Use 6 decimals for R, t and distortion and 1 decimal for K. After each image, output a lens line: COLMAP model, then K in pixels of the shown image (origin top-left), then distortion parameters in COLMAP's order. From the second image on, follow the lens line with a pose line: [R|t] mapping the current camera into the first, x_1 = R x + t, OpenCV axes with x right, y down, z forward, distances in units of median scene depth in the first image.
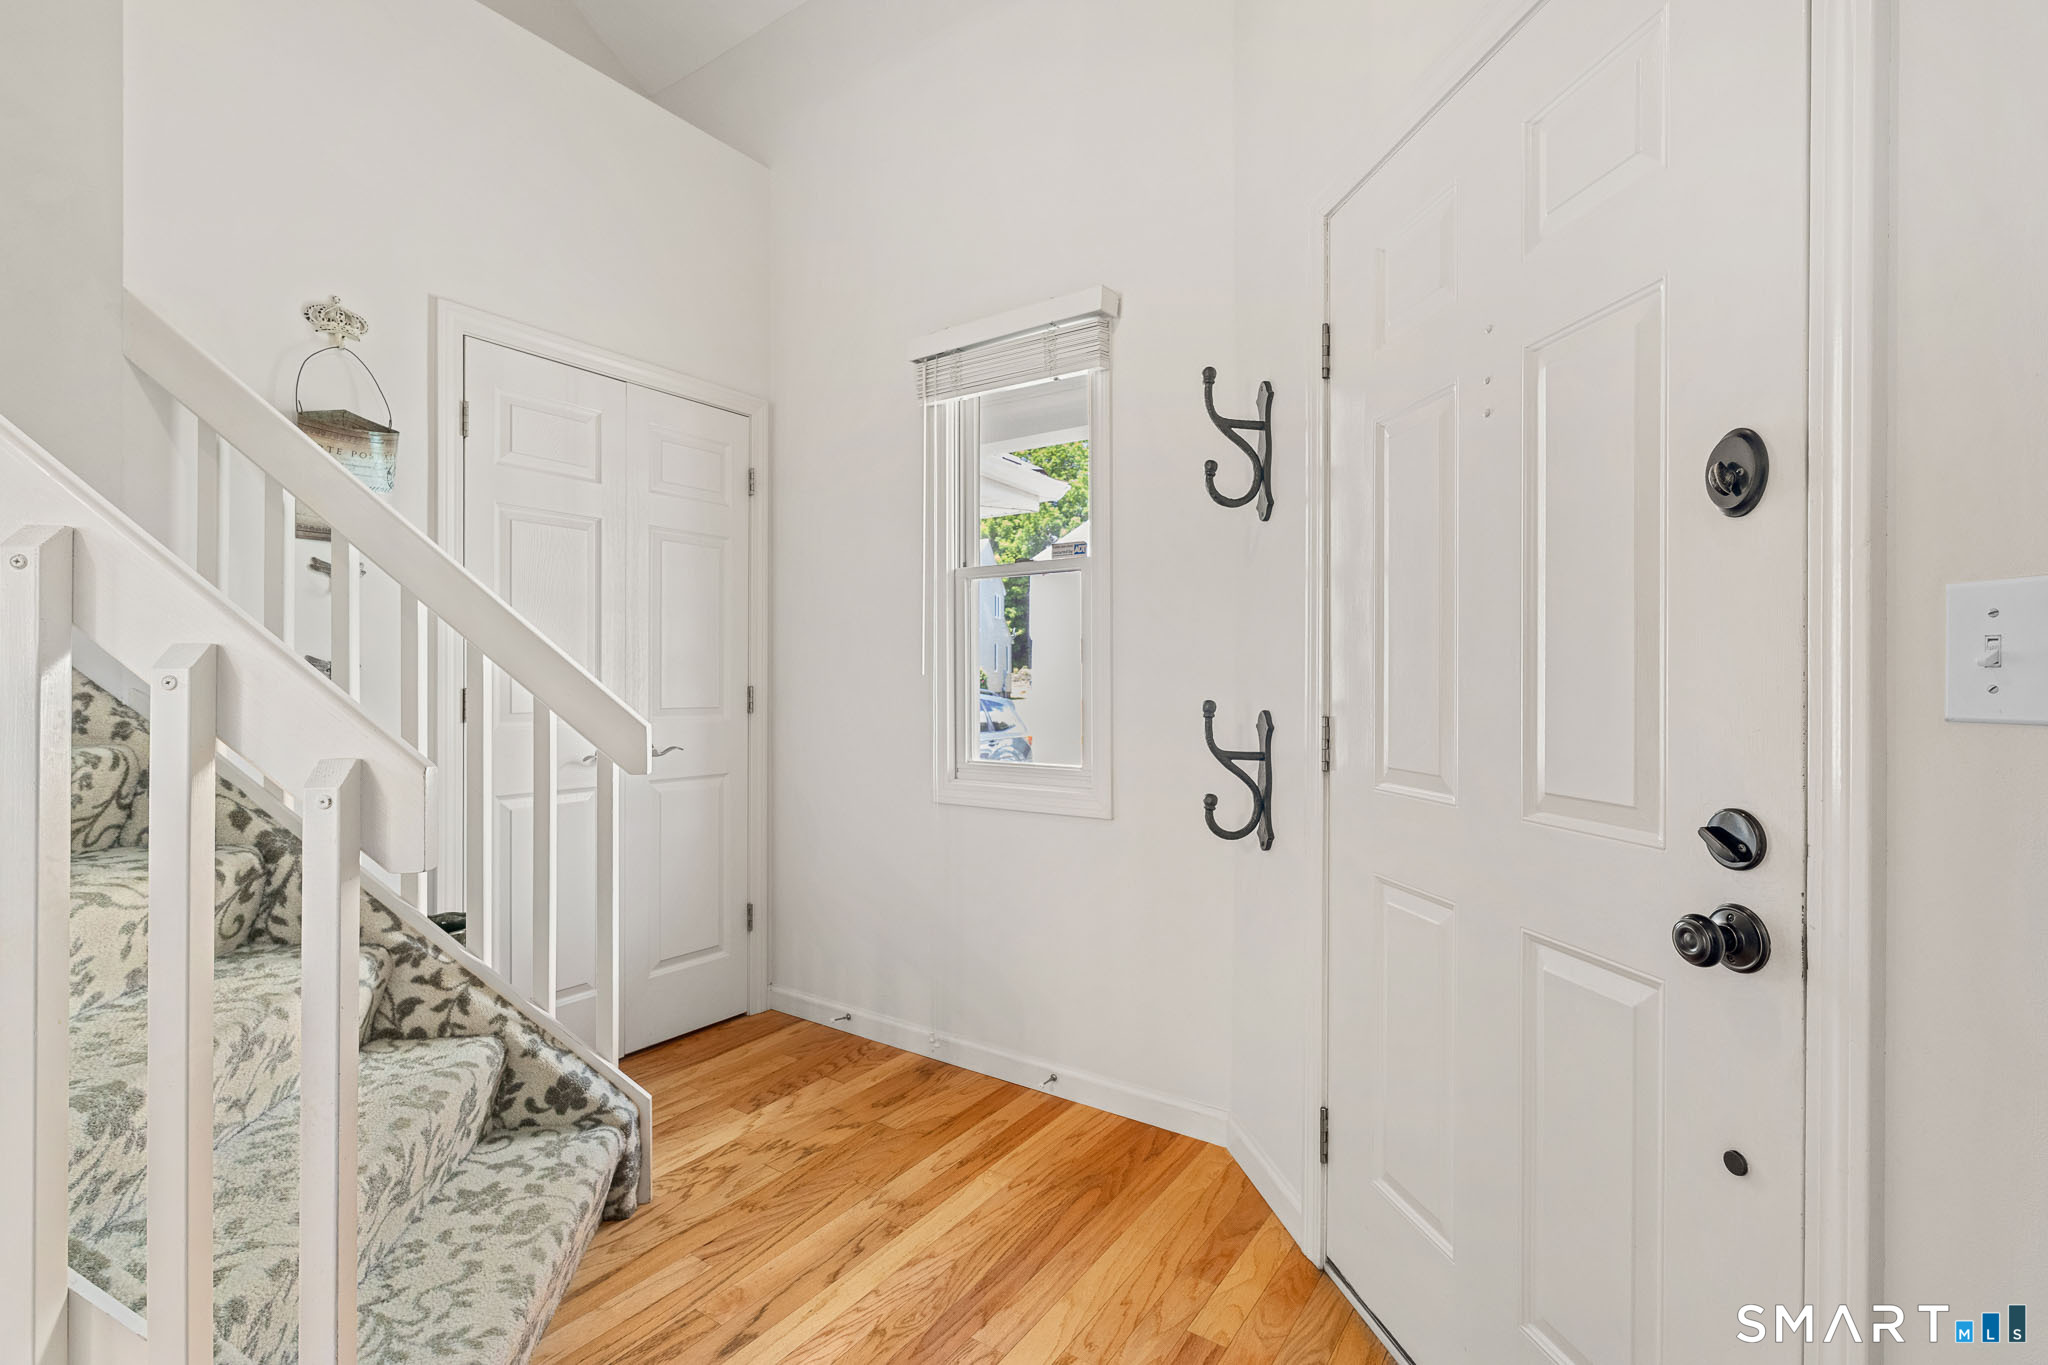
lens RADIAL K [[925.1, 0, 1024.0], [0, 925.1, 682.5], [0, 0, 1]] dist [-0.001496, -0.000442]
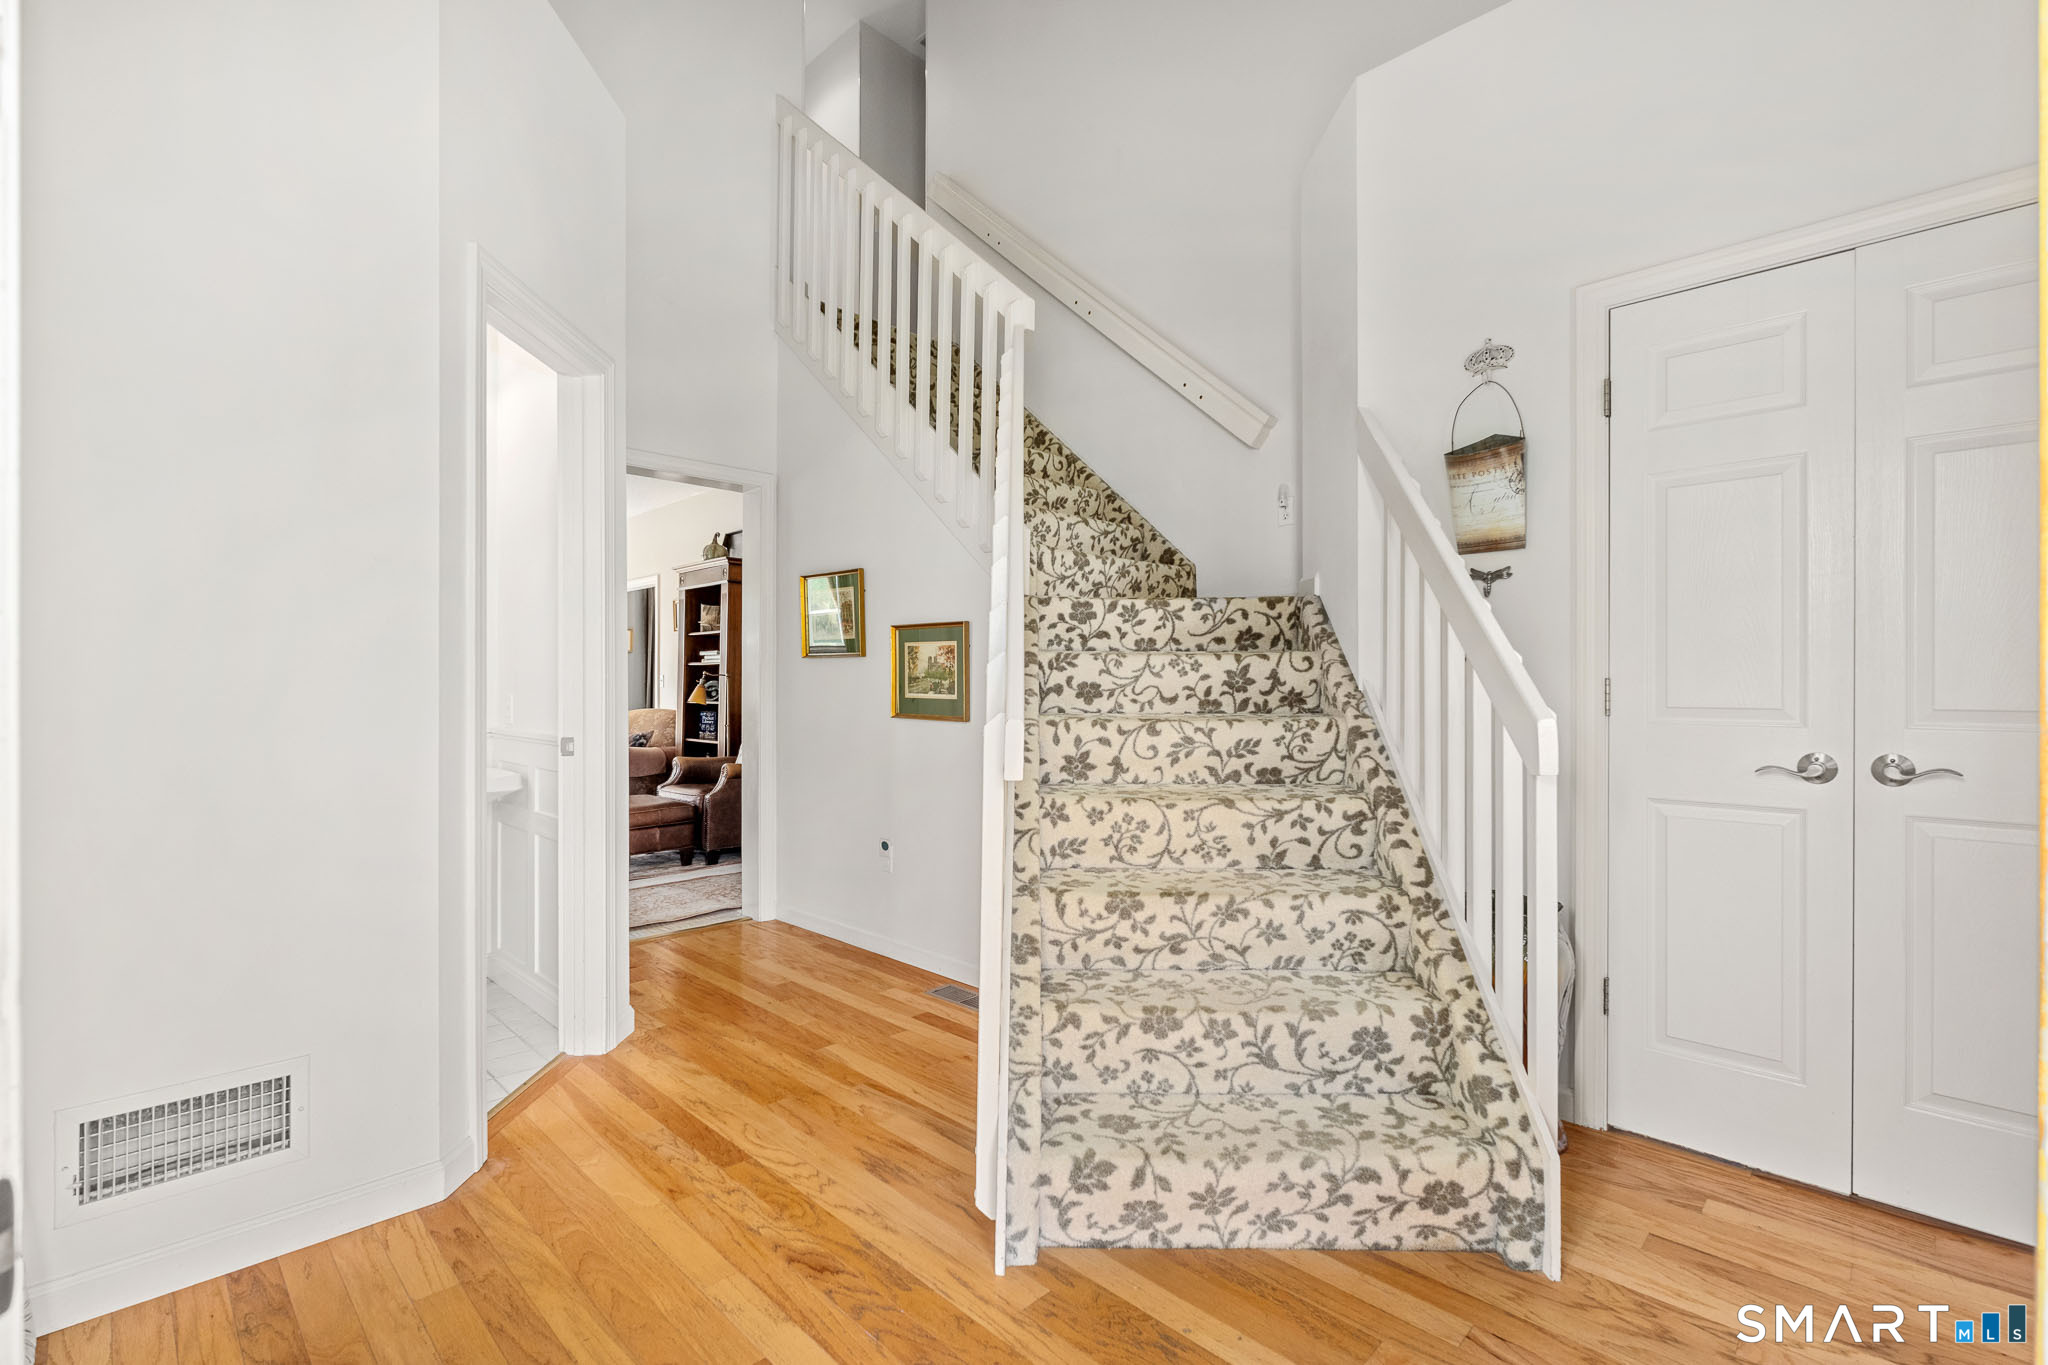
lens RADIAL K [[925.1, 0, 1024.0], [0, 925.1, 682.5], [0, 0, 1]] dist [-0.001496, -0.000442]
pose [[-0.184368, 0.001039, -0.982857, 0.597942], [0.003462, 0.999994, 0.000408, 0.010155], [0.982851, -0.003328, -0.184371, 0.777564]]
